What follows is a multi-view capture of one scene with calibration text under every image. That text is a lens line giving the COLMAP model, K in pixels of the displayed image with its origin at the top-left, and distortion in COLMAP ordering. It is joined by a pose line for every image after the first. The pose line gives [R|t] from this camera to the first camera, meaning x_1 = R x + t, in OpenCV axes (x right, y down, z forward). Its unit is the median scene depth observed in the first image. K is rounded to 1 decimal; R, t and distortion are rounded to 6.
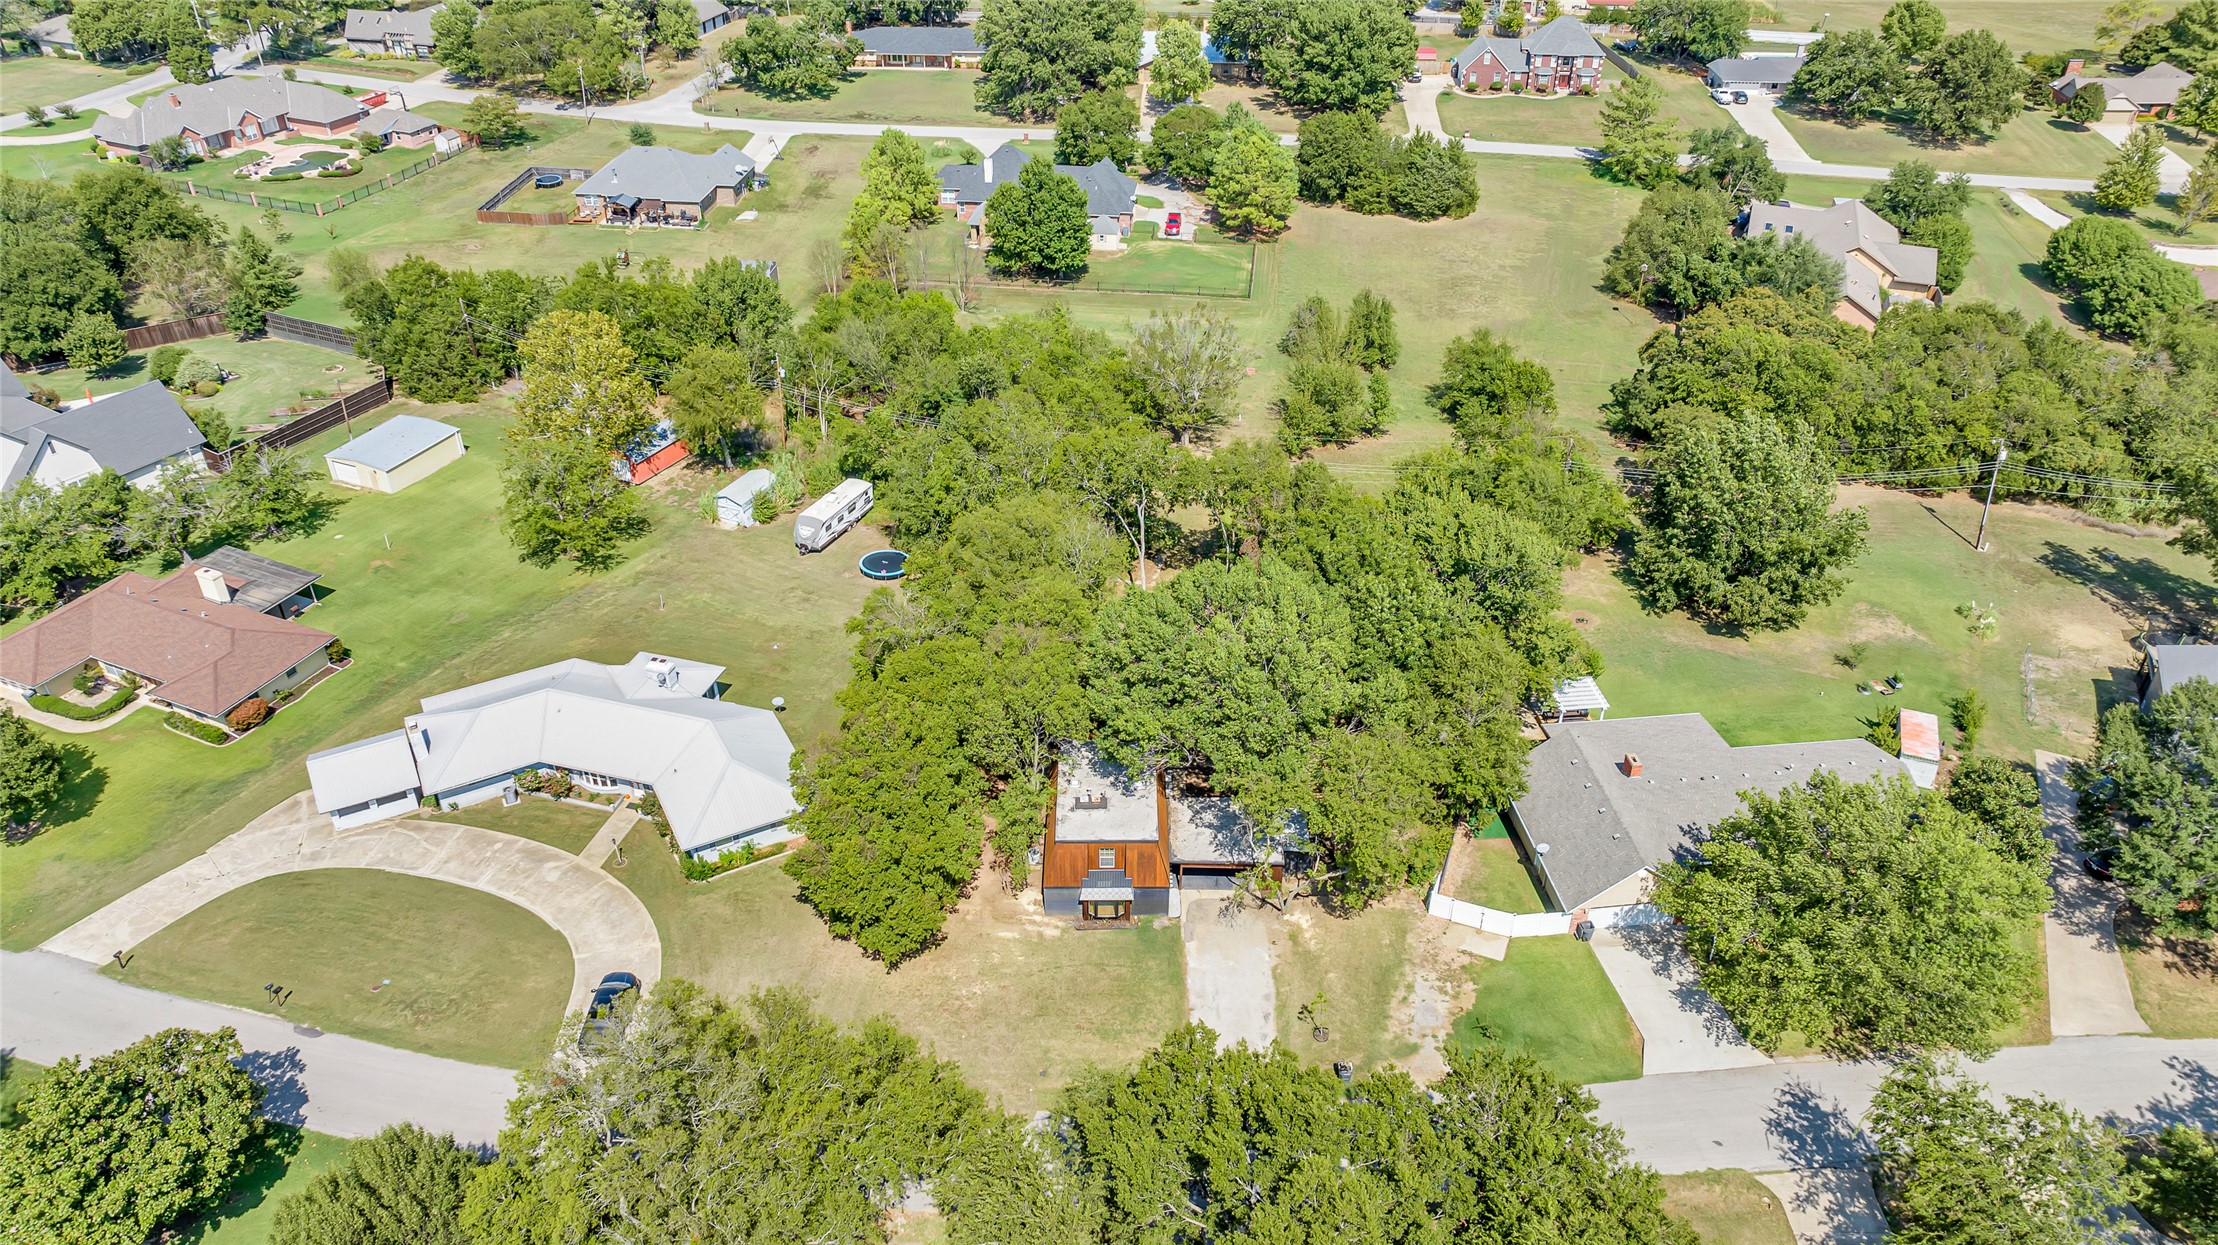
lens RADIAL K [[1549.1, 0, 1109.0], [0, 1549.1, 622.5], [0, 0, 1]] dist [-0.036286, 0.050679]
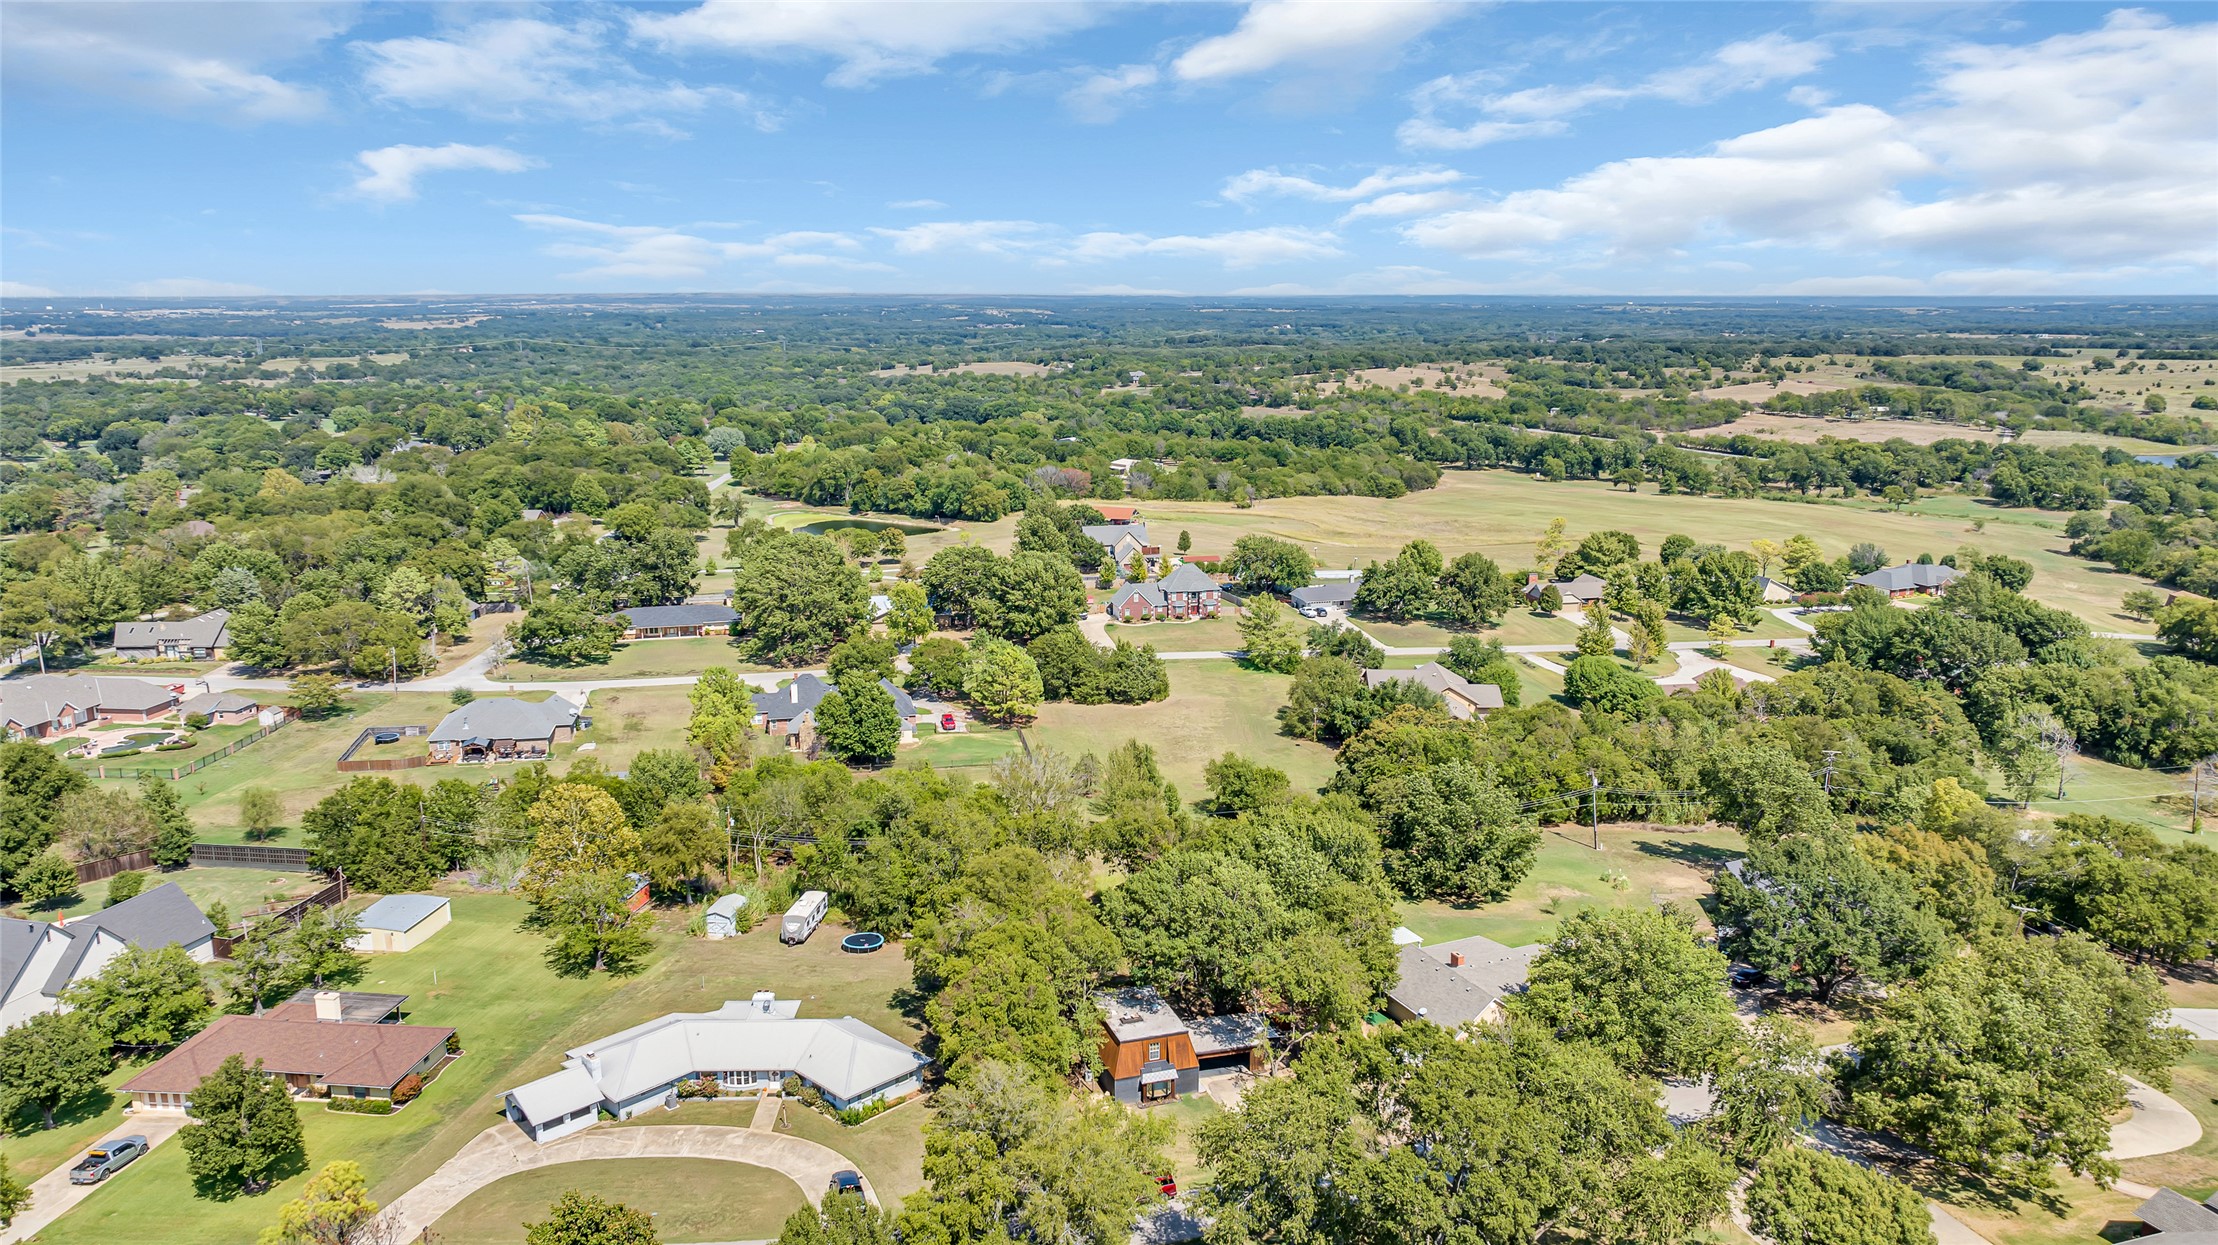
lens RADIAL K [[1501.8, 0, 1109.0], [0, 1501.8, 622.5], [0, 0, 1]] dist [-0.041610, 0.107188]
pose [[0.957850, -0.065373, 0.279733, -0.163286], [0.162994, 0.925520, -0.341826, 0.102271], [-0.236552, 0.373012, 0.897165, -0.152123]]
